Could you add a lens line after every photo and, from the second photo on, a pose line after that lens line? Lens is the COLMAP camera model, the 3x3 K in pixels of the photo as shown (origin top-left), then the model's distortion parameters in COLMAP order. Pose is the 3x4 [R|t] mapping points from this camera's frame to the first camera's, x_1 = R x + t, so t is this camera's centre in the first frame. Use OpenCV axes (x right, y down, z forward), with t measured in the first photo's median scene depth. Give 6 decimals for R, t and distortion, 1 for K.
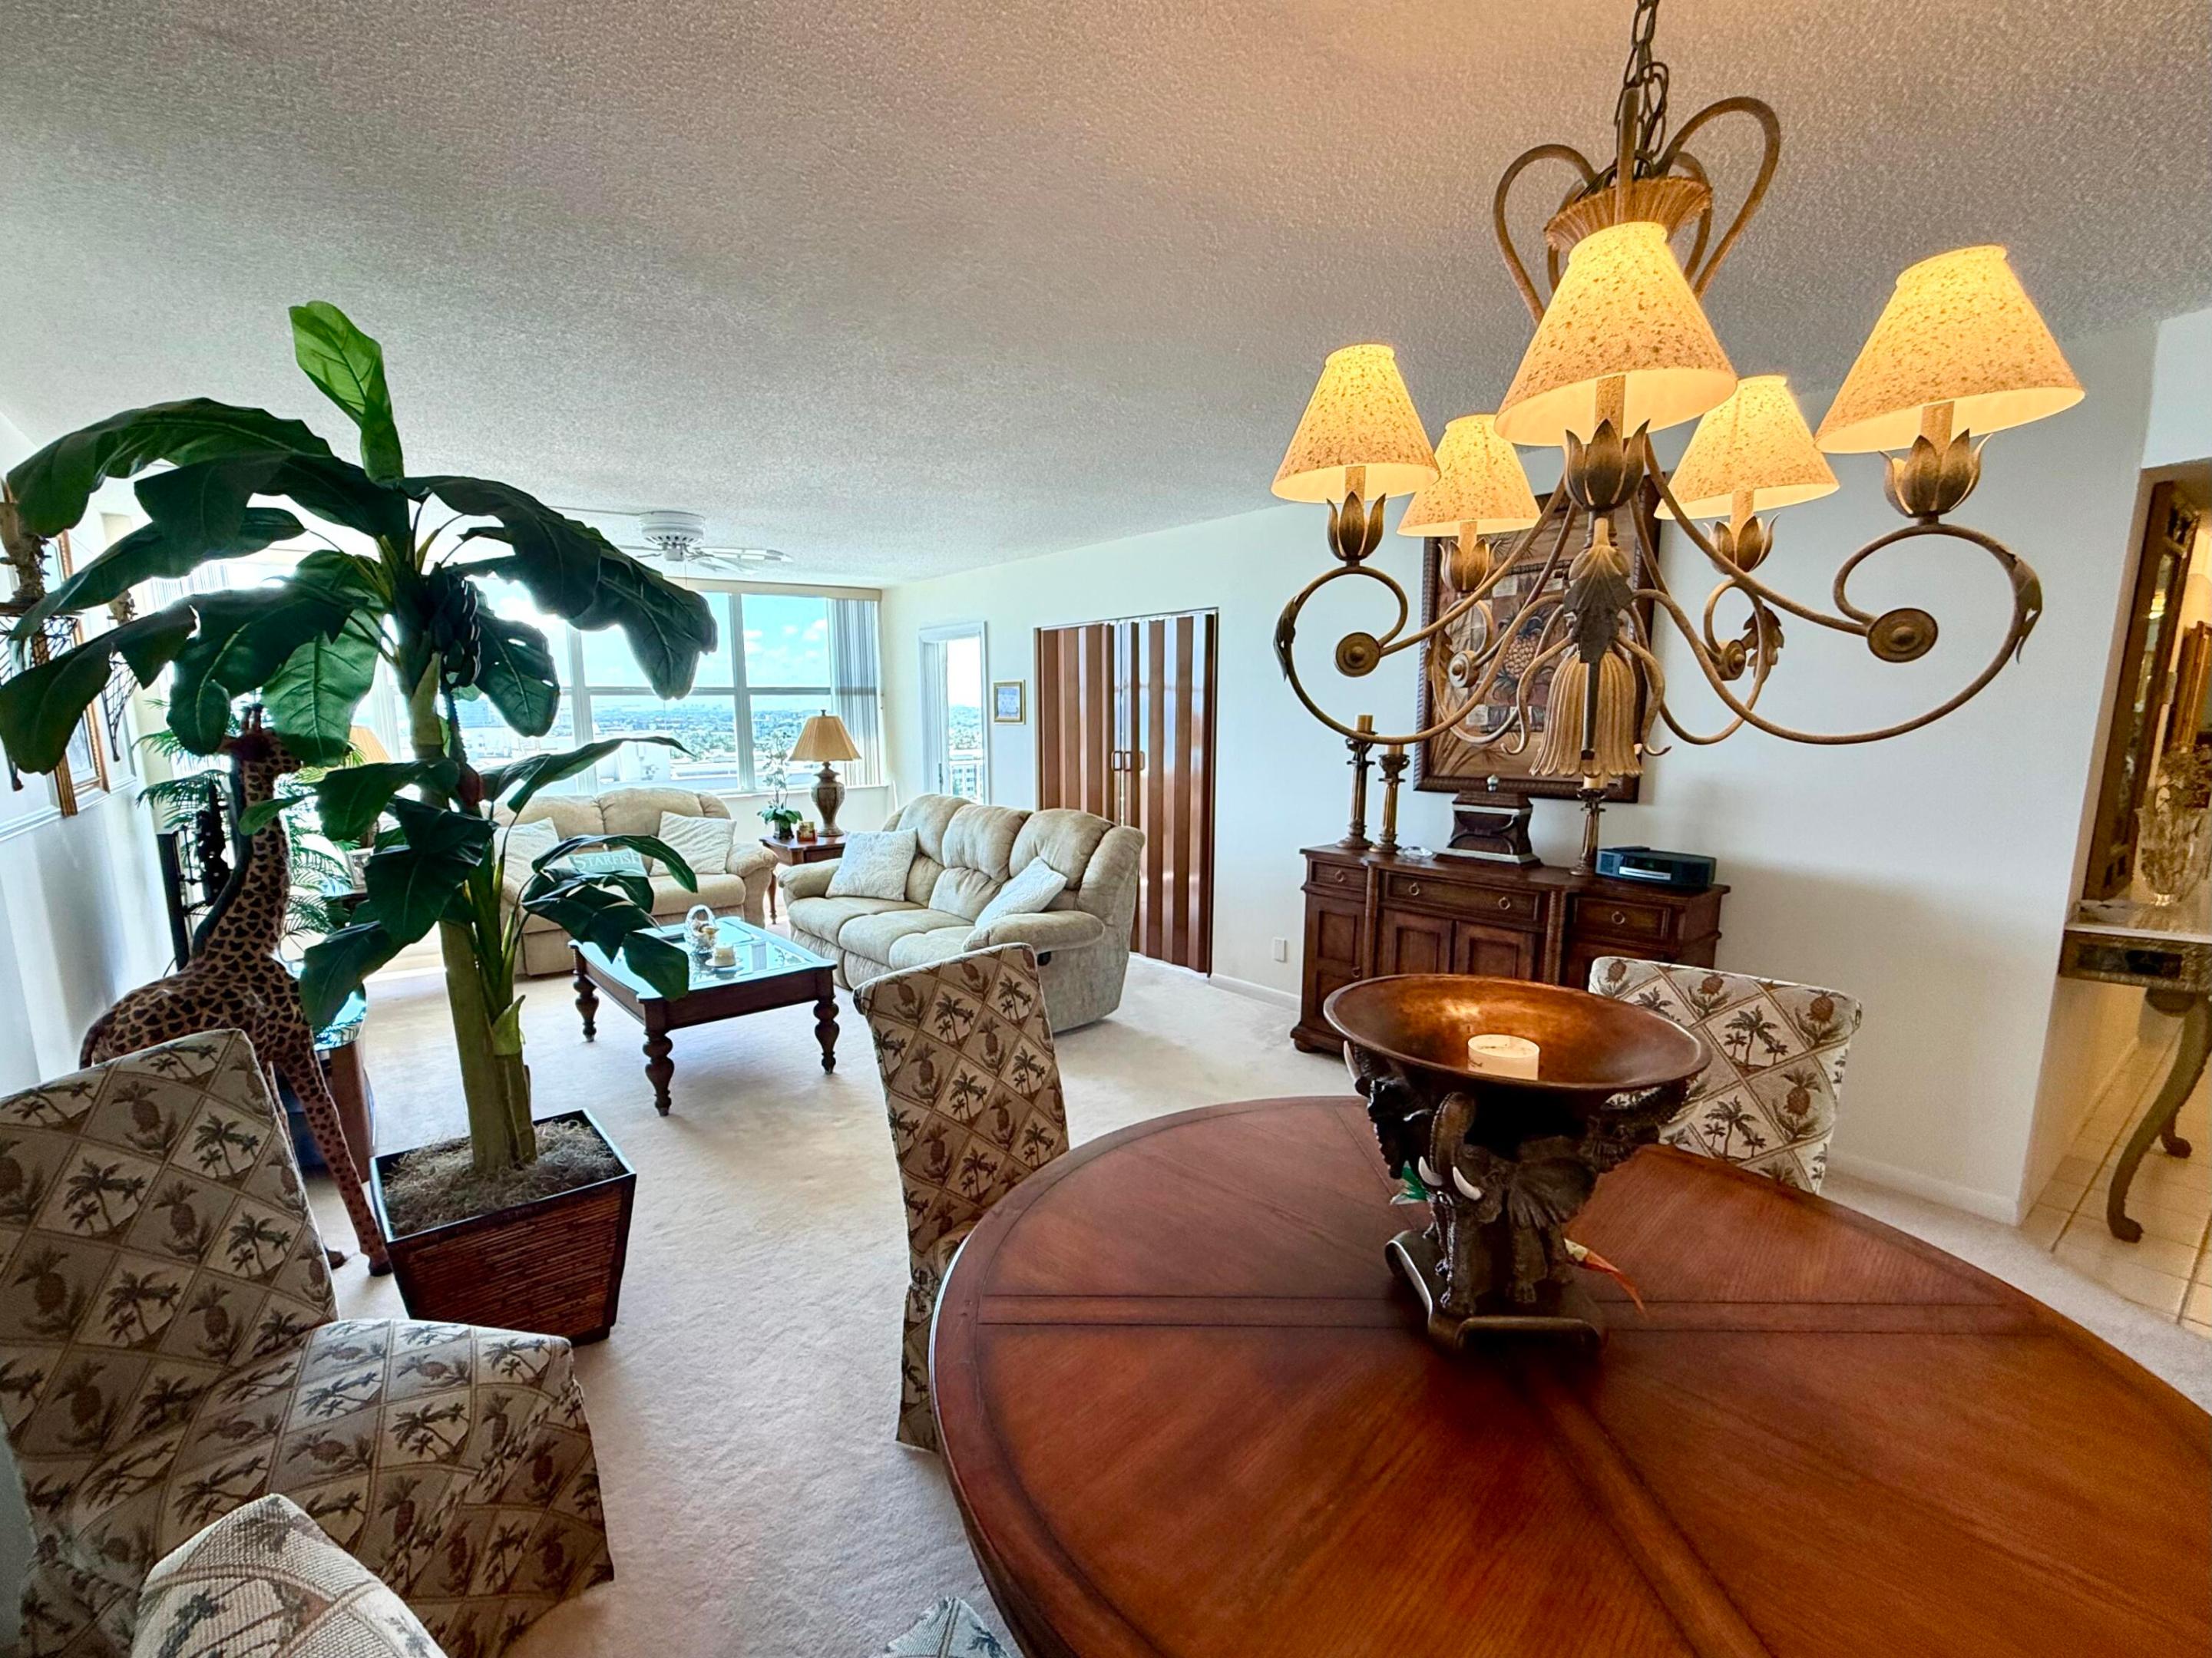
lens RADIAL K [[991.3, 0, 1032.8], [0, 991.3, 872.1], [0, 0, 1]] dist [0.001138, 0.000407]
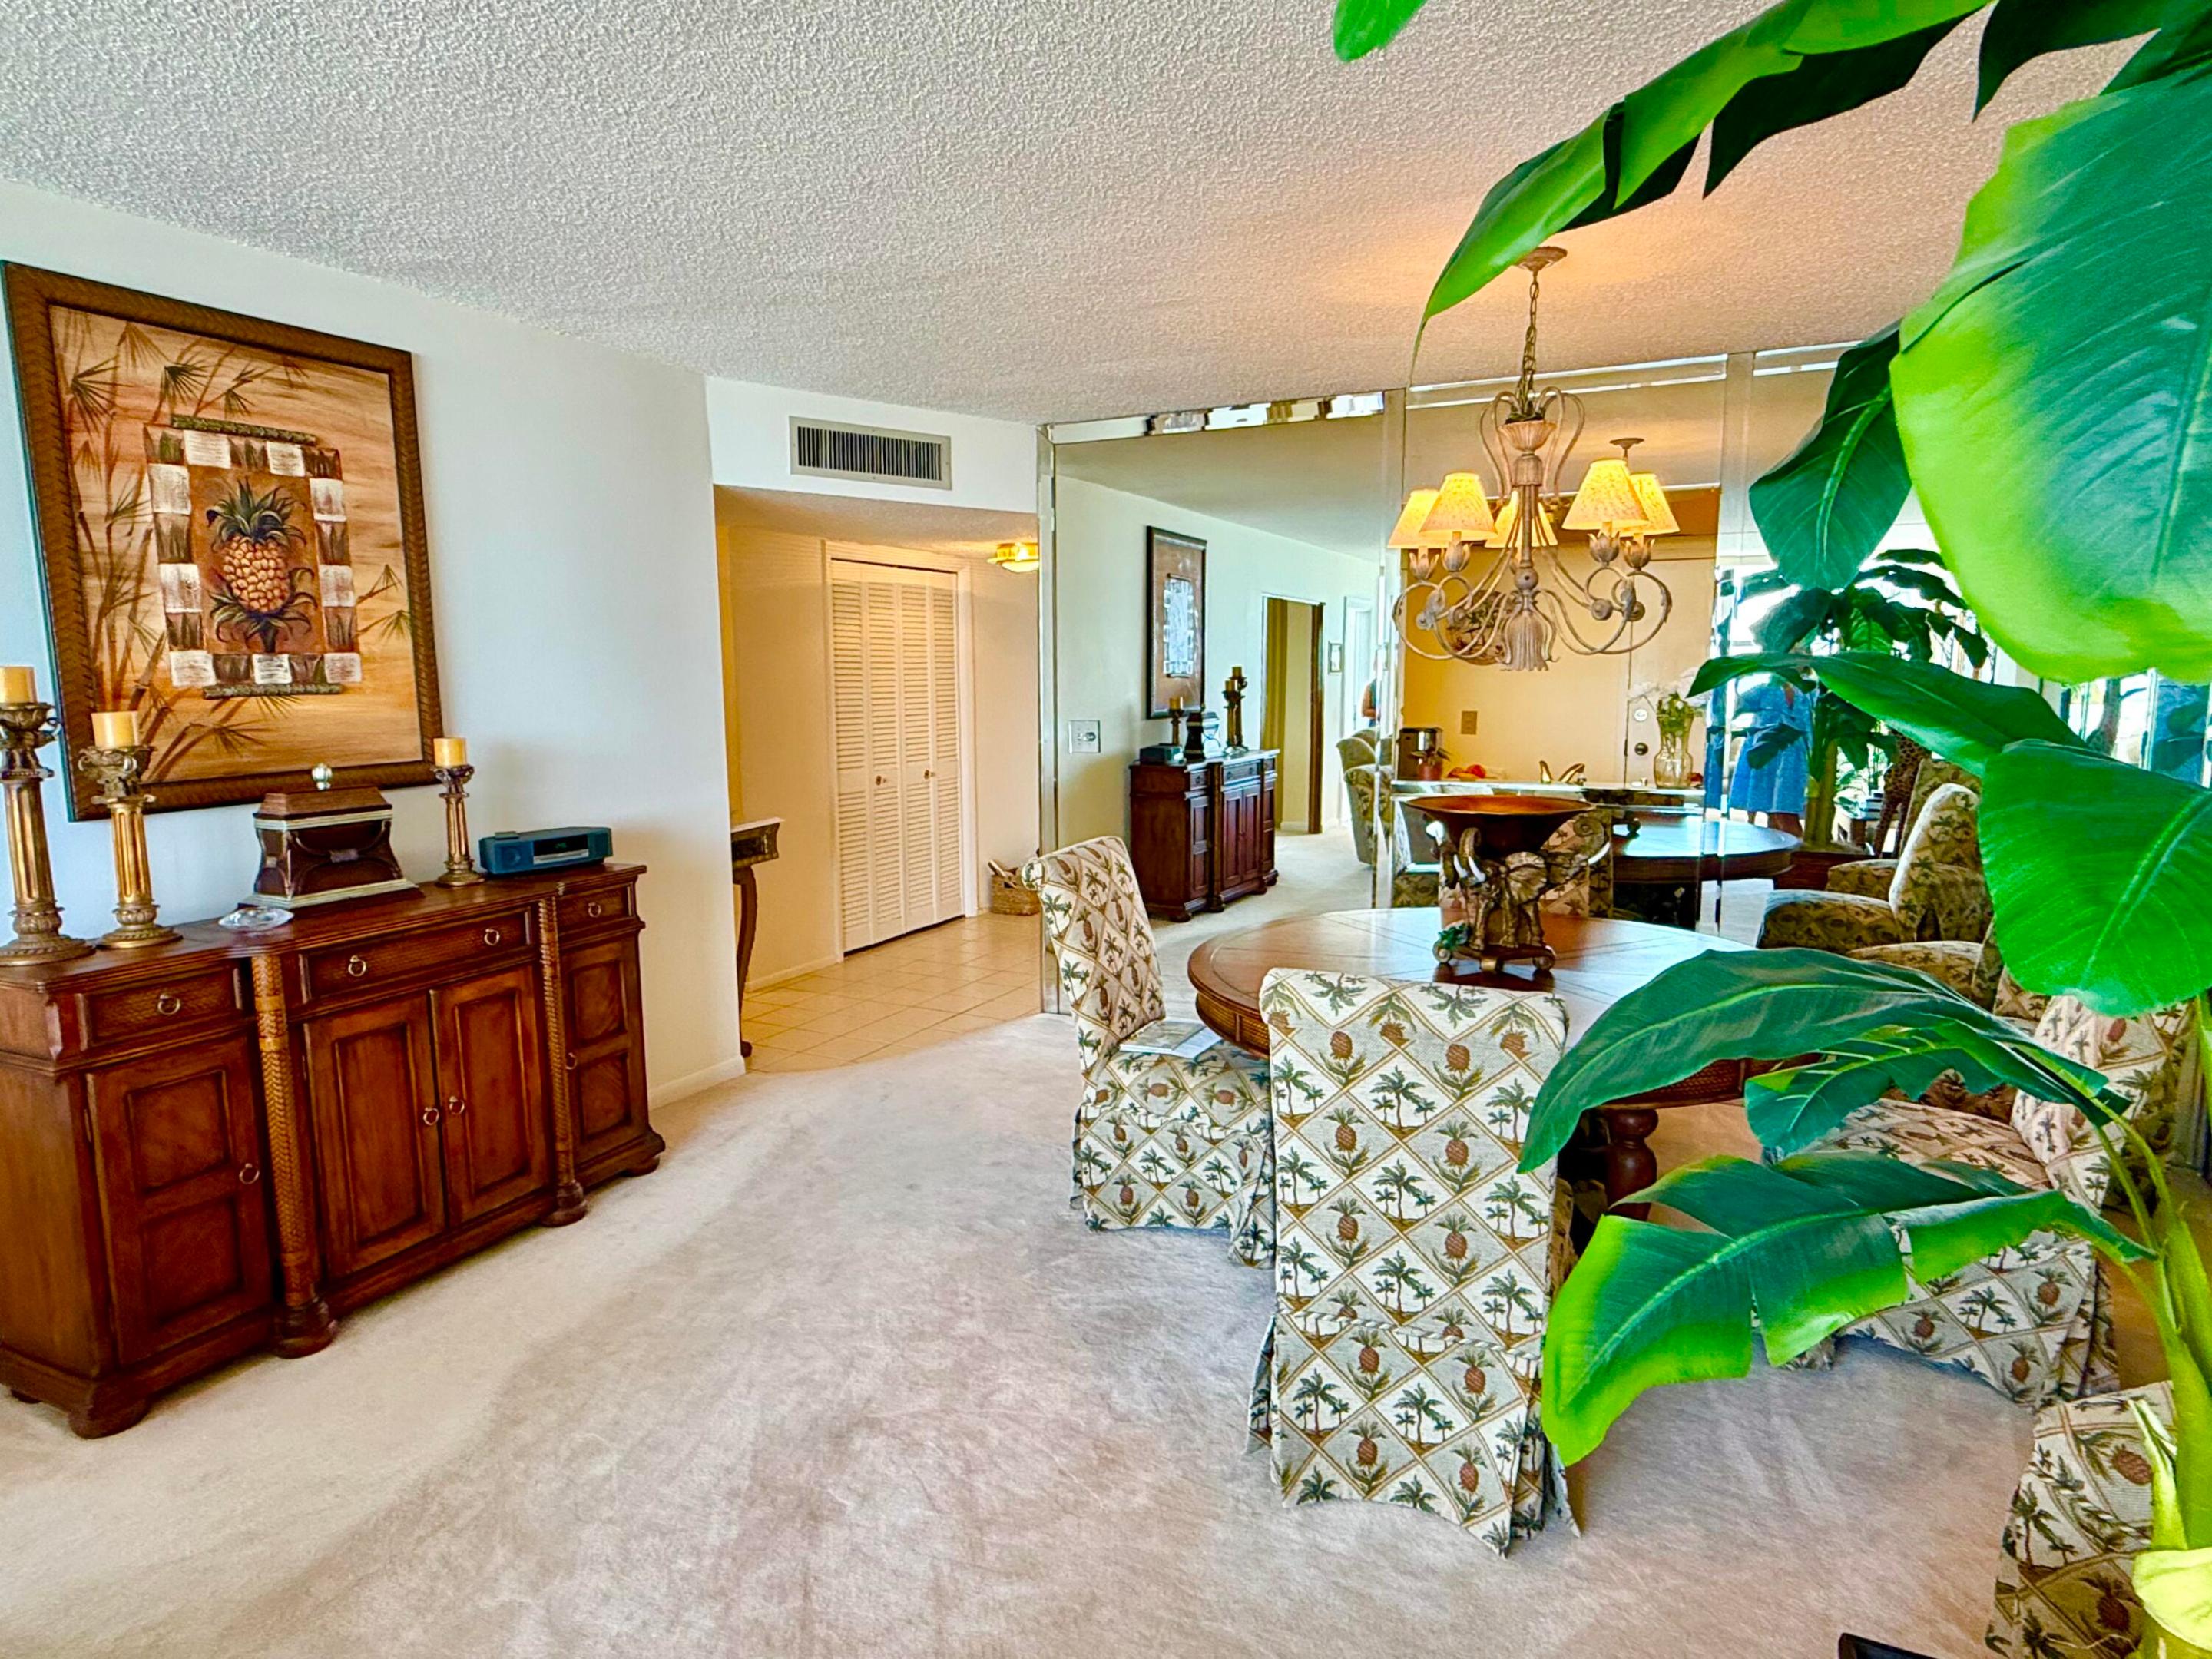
lens RADIAL K [[1259.7, 0, 1100.9], [0, 1259.7, 831.8], [0, 0, 1]] dist [0.002841, -0.001714]
pose [[-0.446652, -0.101711, 0.888908, -0.332635], [0.159301, 0.968602, 0.190874, -0.095565], [-0.880412, 0.226858, -0.416425, 0.672032]]
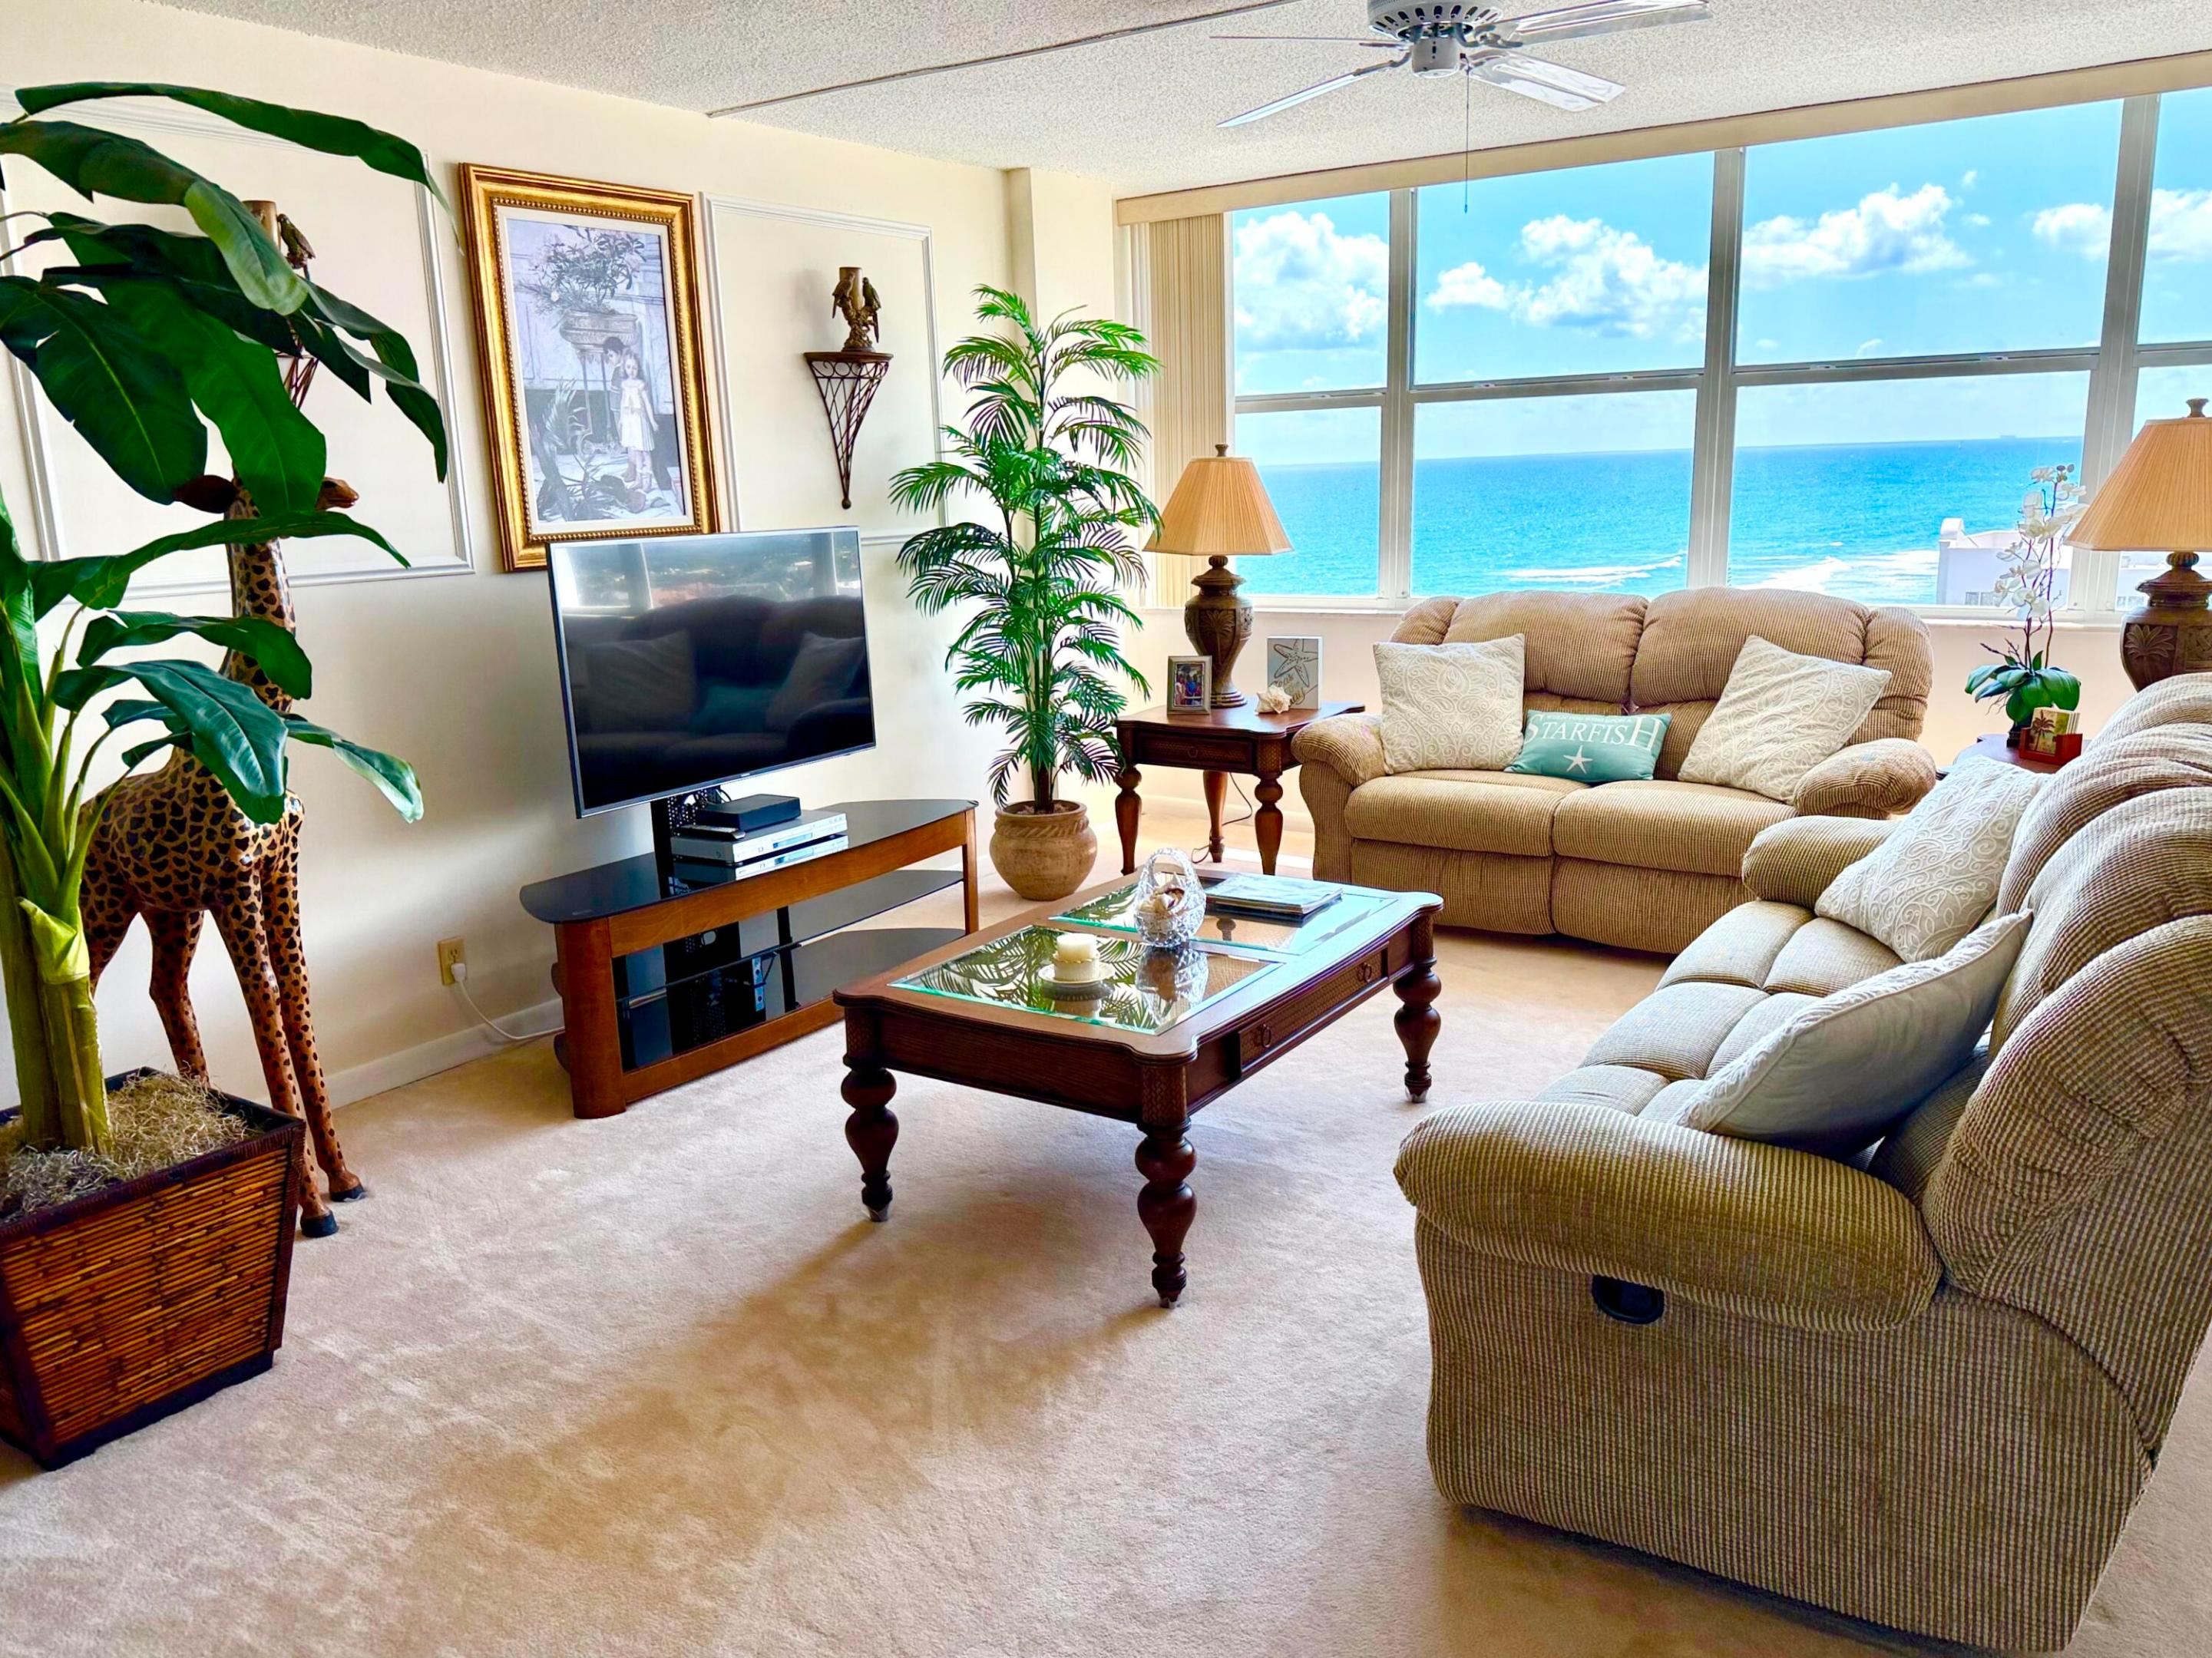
lens RADIAL K [[1635.5, 0, 1112.1], [0, 1635.5, 841.7], [0, 0, 1]] dist [0.157421, -0.325935]
pose [[0.330113, 0.210009, -0.920284, 0.317280], [-0.129483, 0.975796, 0.176230, -0.087721], [0.935019, 0.060986, 0.349315, 0.595209]]
